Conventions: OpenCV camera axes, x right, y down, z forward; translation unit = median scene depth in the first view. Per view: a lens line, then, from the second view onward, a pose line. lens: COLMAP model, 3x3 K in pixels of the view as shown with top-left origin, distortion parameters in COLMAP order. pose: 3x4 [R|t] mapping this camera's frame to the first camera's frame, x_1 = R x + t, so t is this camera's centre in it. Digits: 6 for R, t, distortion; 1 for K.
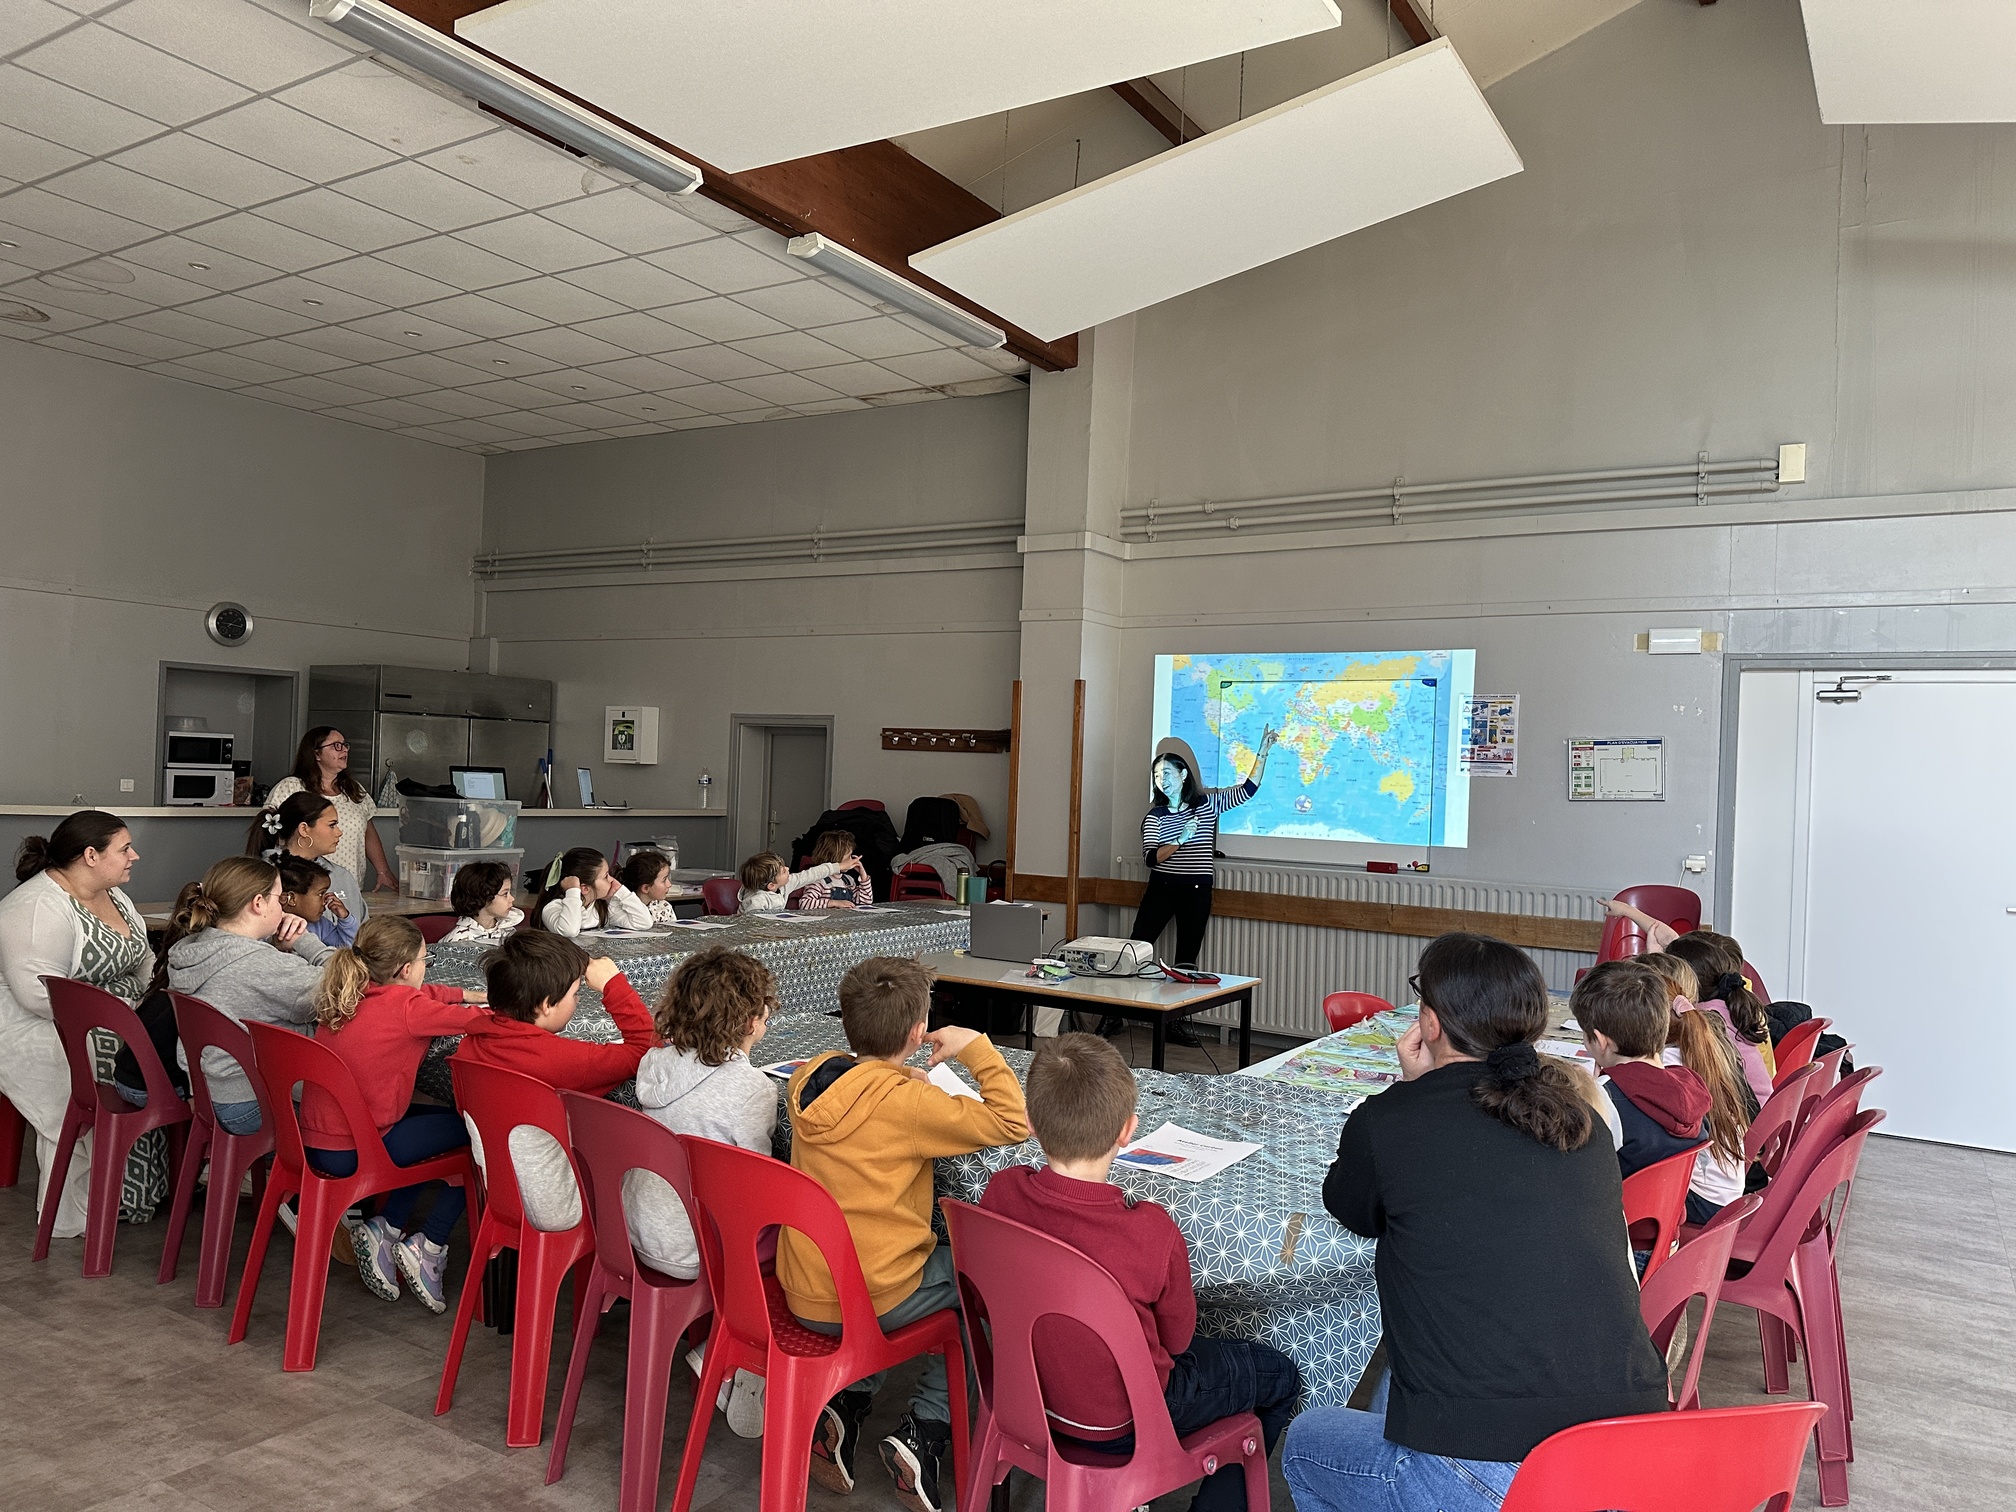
lens RADIAL K [[1405.3, 0, 1029.7], [0, 1405.3, 754.6], [0, 0, 1]] dist [0.111215, -0.205574]
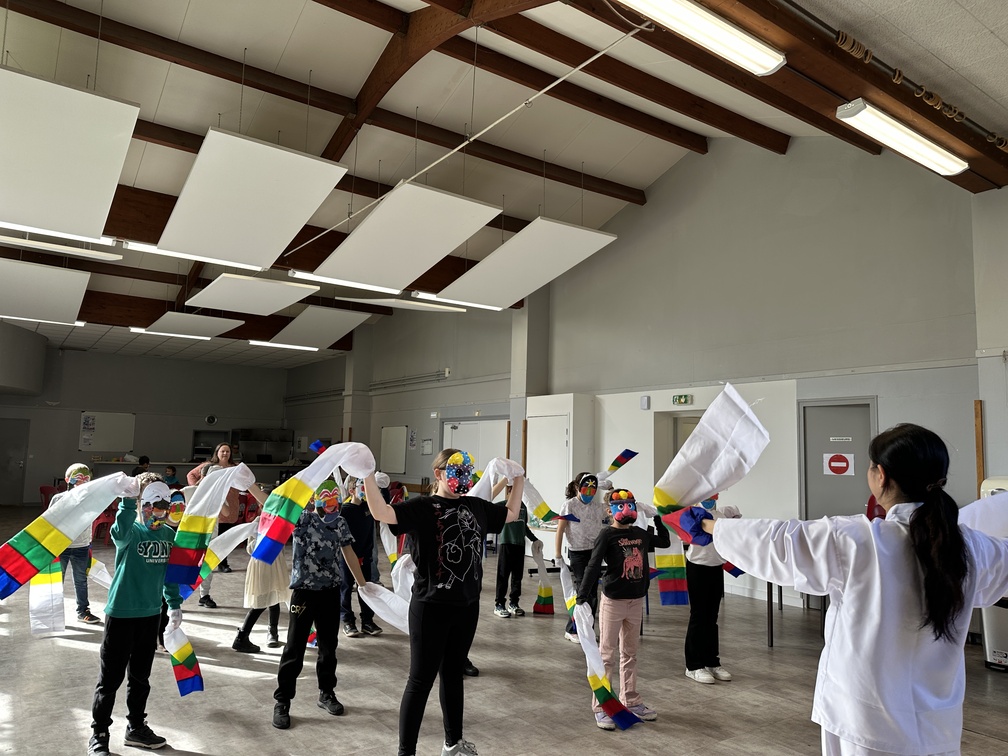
lens RADIAL K [[705.7, 0, 513.2], [0, 705.7, 381.2], [0, 0, 1]] dist [0.078597, -0.080893]
pose [[0.926467, -0.057400, -0.371974, 1.321081], [0.020143, 0.994448, -0.103286, 0.034745], [0.375837, 0.088199, 0.922479, -0.740273]]
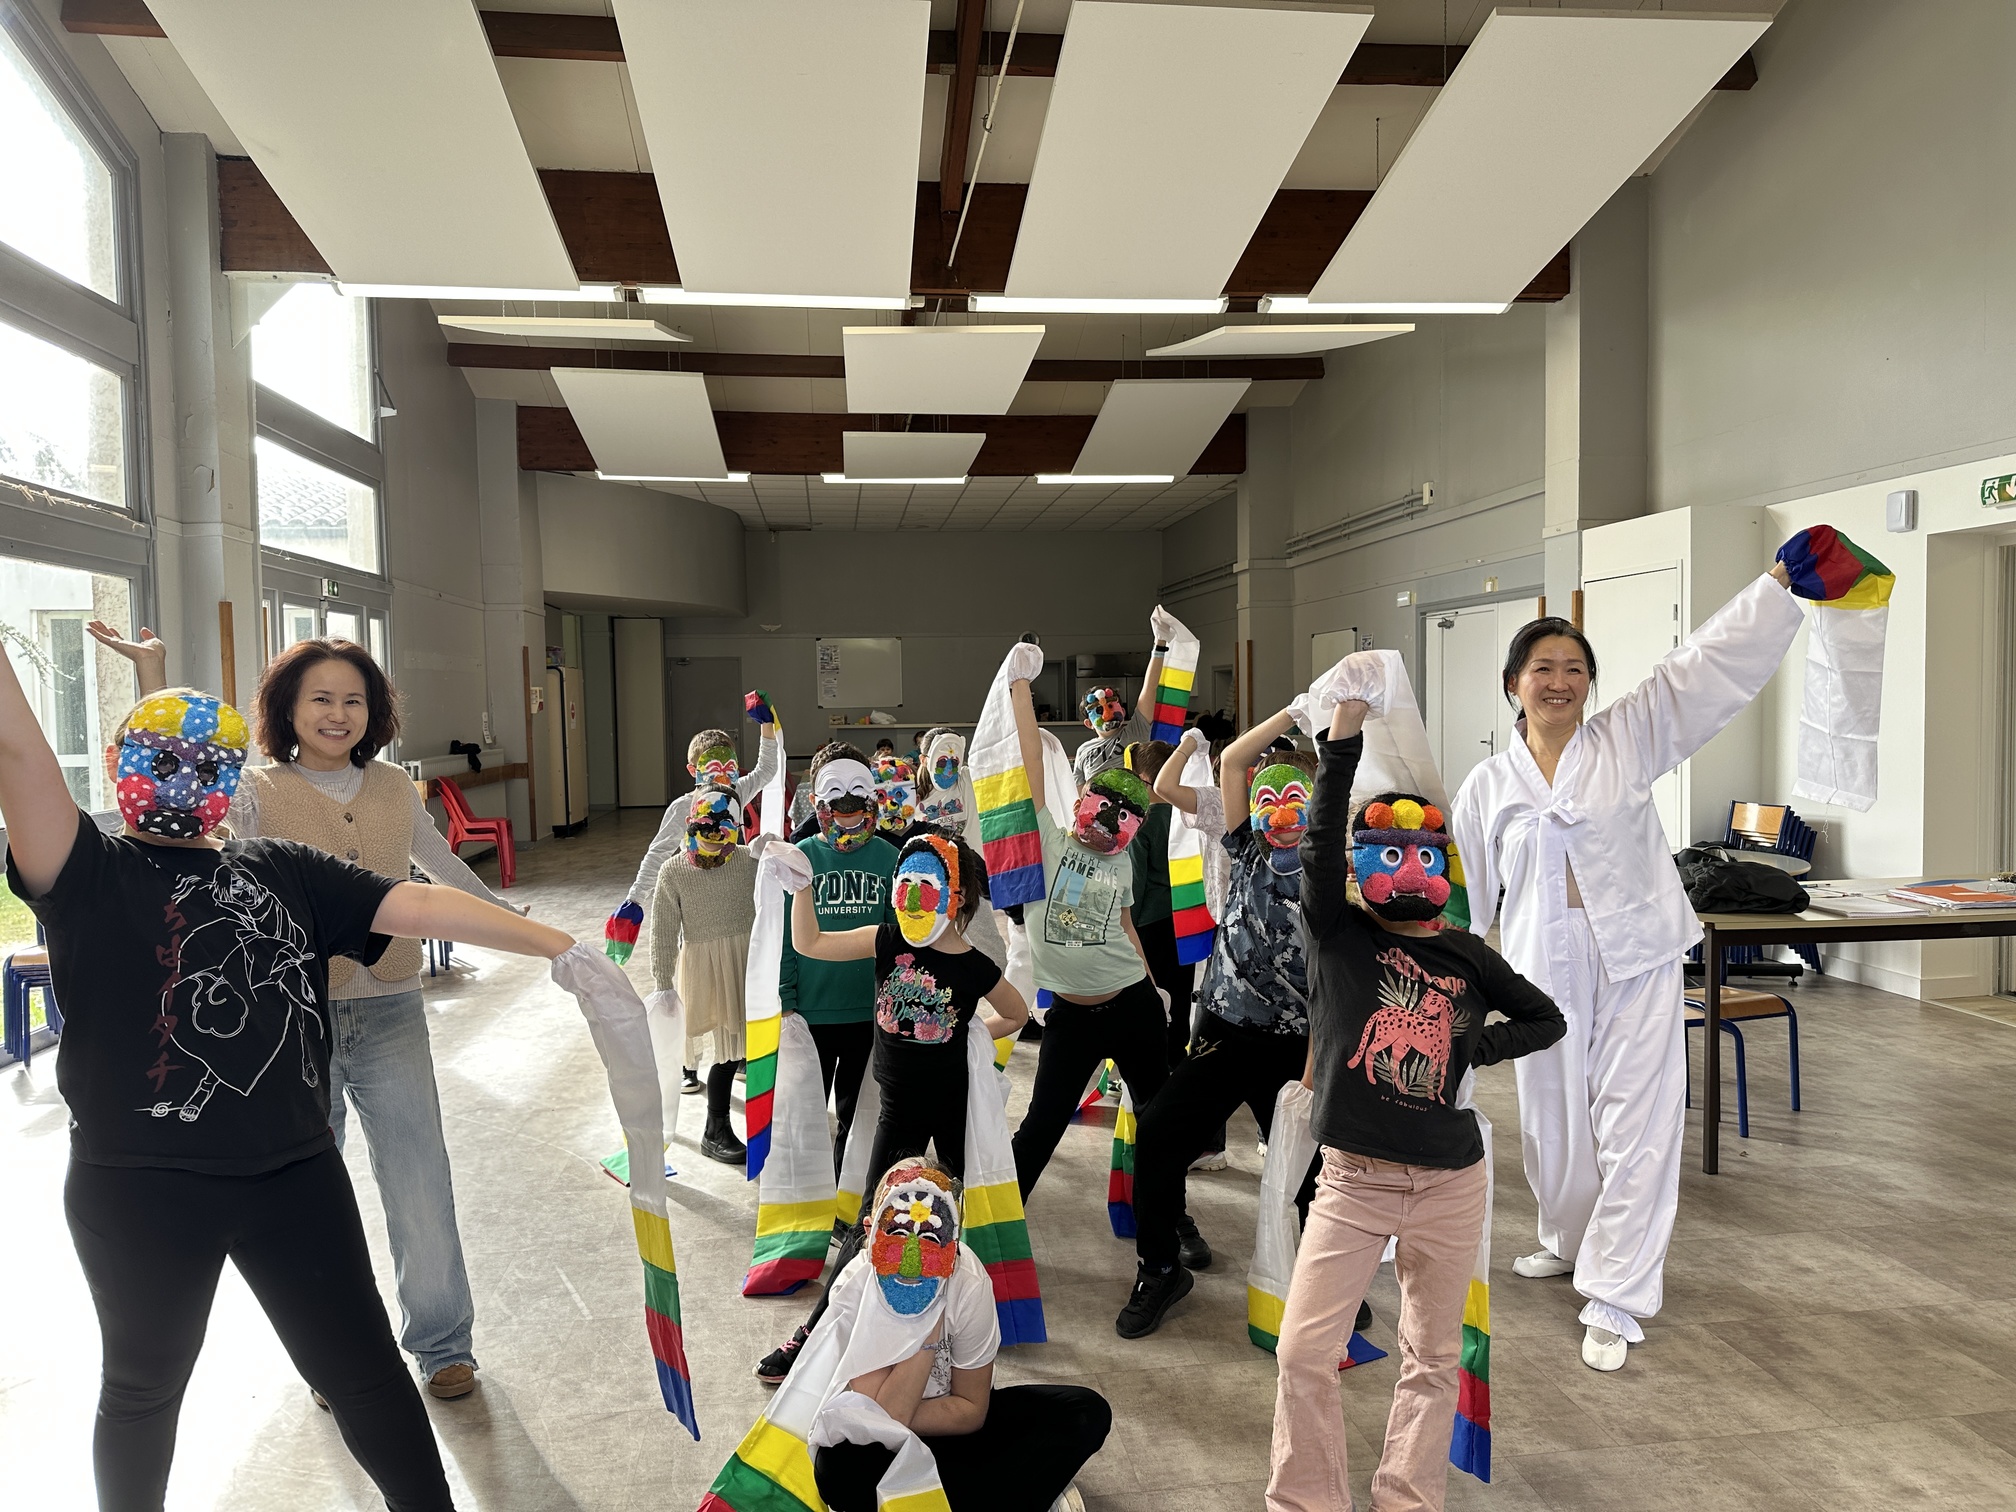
lens RADIAL K [[1419.7, 0, 1008.0], [0, 1419.7, 756.0], [0, 0, 1]] dist [0.165170, -0.282761]
pose [[0.628848, -0.021113, -0.777242, 1.410979], [0.056203, 0.998251, 0.018356, 0.050685], [0.775495, -0.055226, 0.628934, -0.475545]]
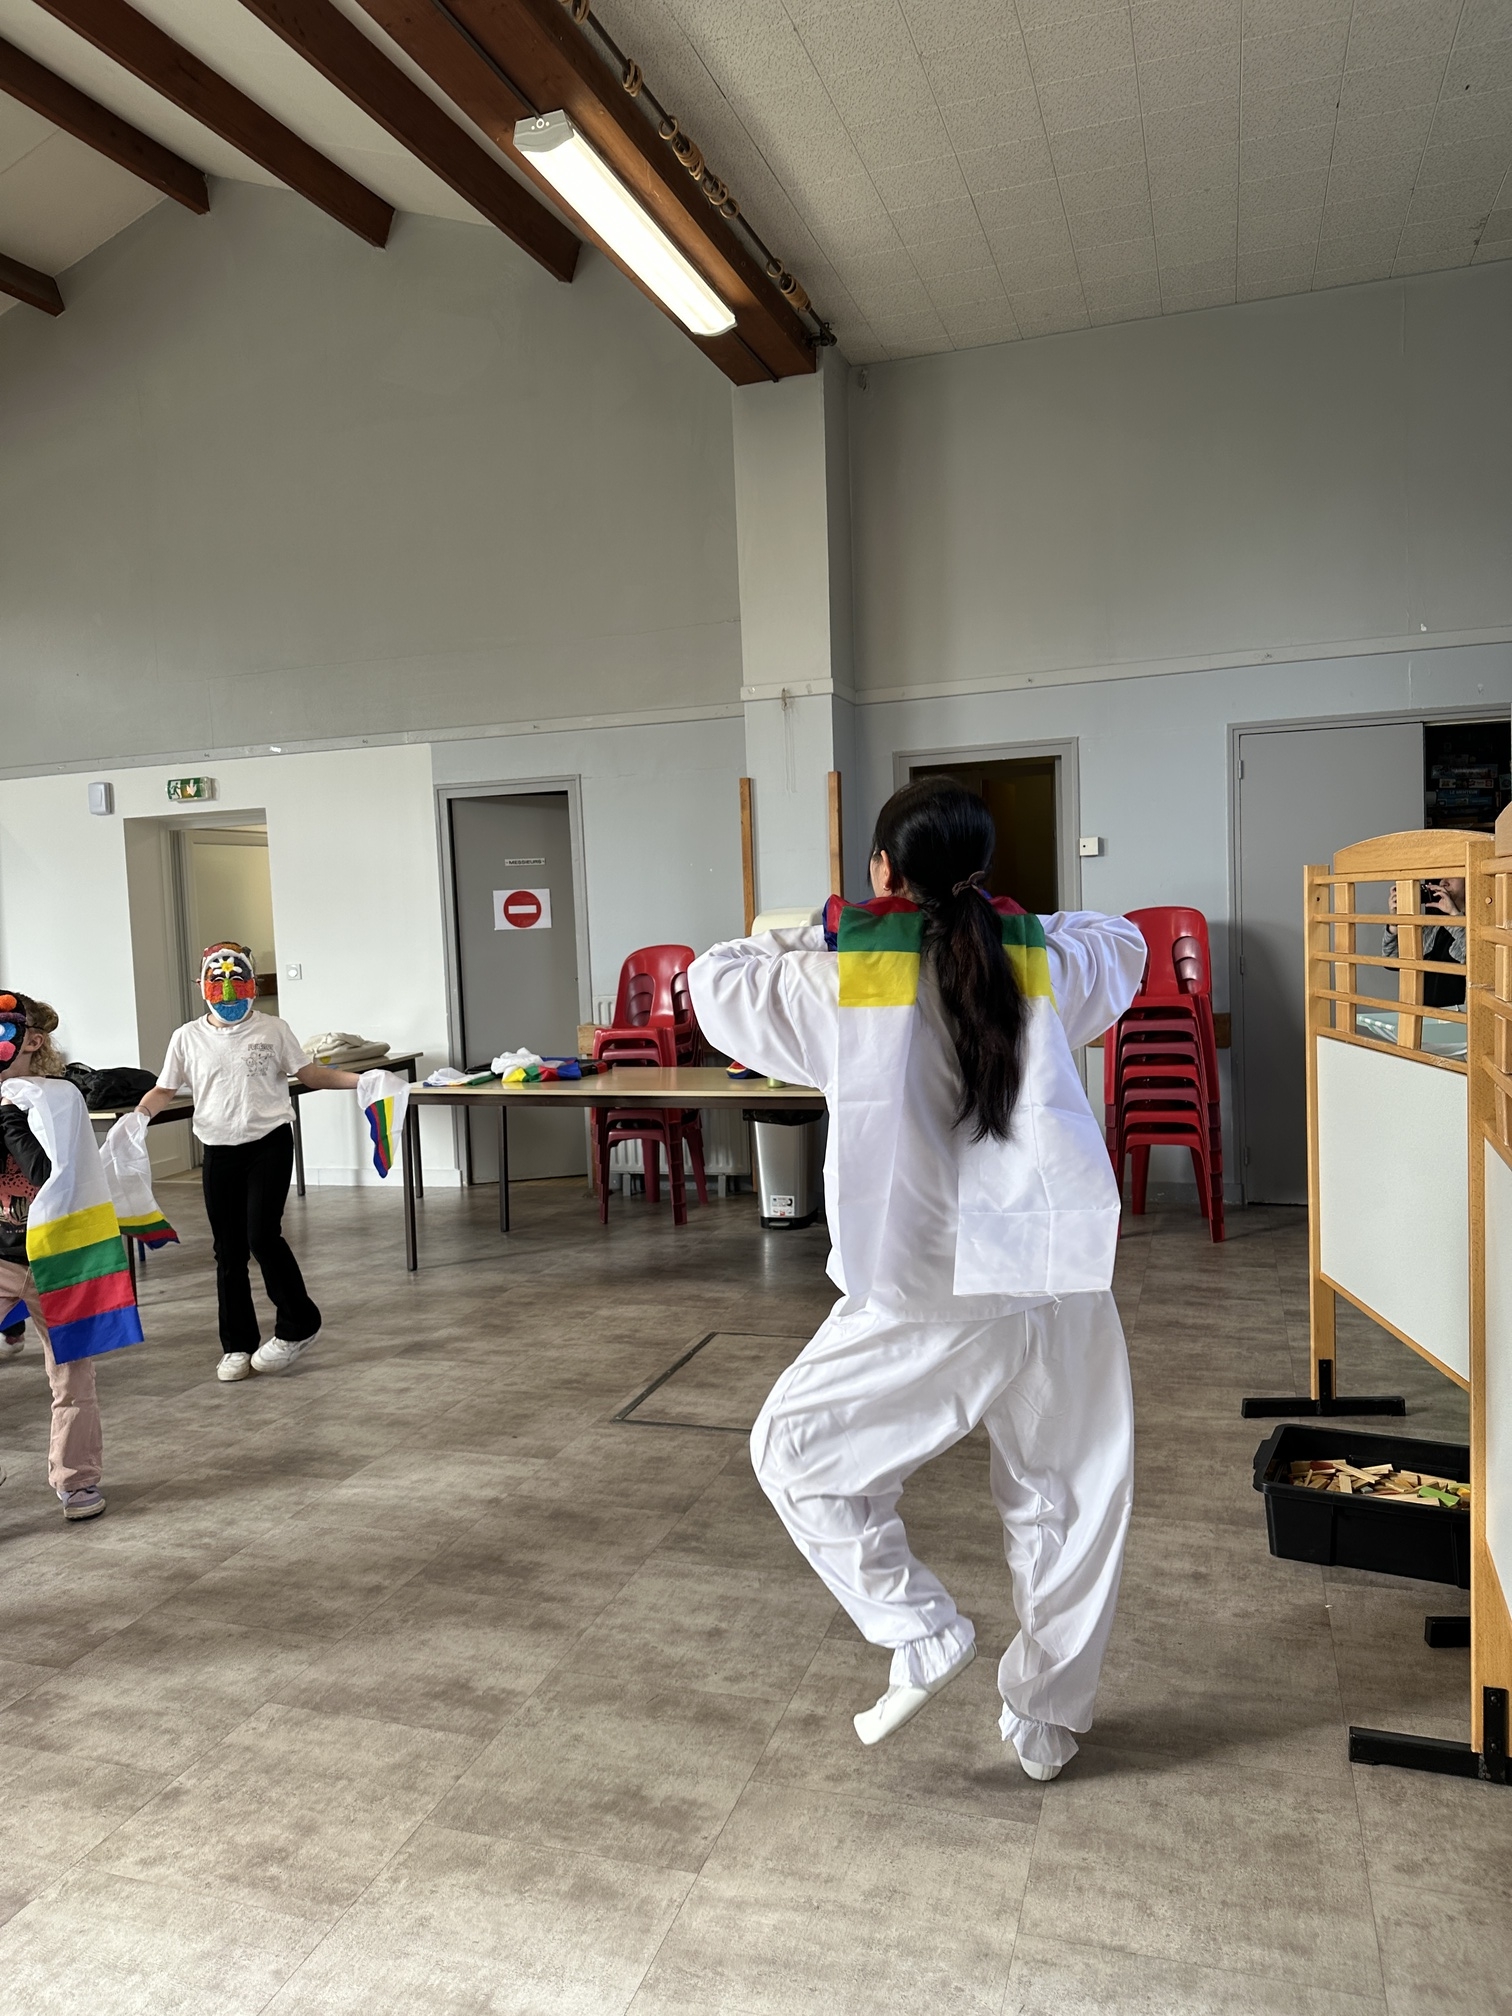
lens RADIAL K [[1411.4, 0, 788.4], [0, 1411.4, 1017.0], [0, 0, 1]] dist [0.067578, -0.119247]
pose [[0.965164, -0.101188, 0.241289, 1.298375], [0.078212, 0.991602, 0.102993, 0.042892], [-0.249684, -0.080533, 0.964973, -0.689531]]
